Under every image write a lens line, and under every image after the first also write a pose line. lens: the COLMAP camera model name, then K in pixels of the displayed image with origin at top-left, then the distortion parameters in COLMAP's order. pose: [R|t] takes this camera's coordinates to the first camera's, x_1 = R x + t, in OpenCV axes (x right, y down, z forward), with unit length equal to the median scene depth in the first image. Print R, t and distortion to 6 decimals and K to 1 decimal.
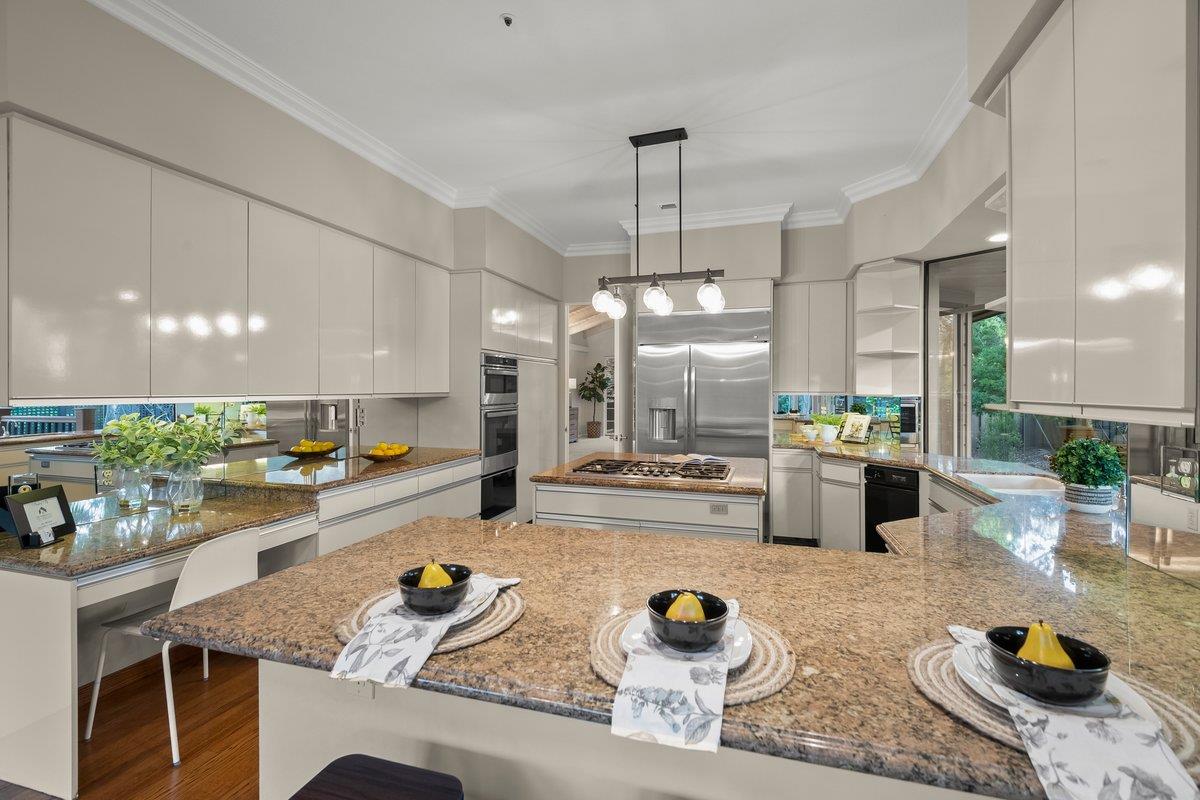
lens RADIAL K [[547.2, 0, 594.7], [0, 547.2, 392.8], [0, 0, 1]] dist [0.034785, -0.021494]
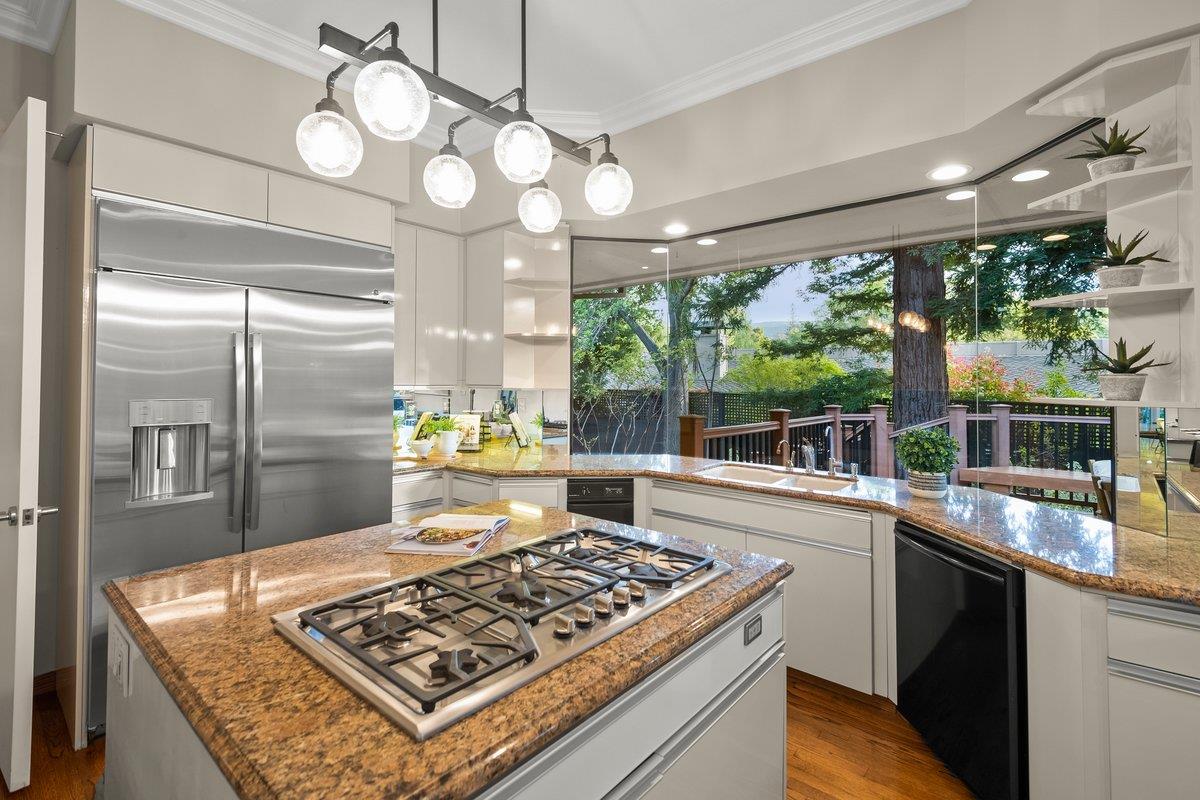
lens RADIAL K [[547.2, 0, 594.7], [0, 547.2, 392.8], [0, 0, 1]] dist [0.034785, -0.021494]
pose [[0.394668, -0.018906, 0.918629, -0.183316], [0.001399, 0.999799, 0.019976, -0.006893], [-0.918823, -0.006598, 0.394616, 0.618470]]
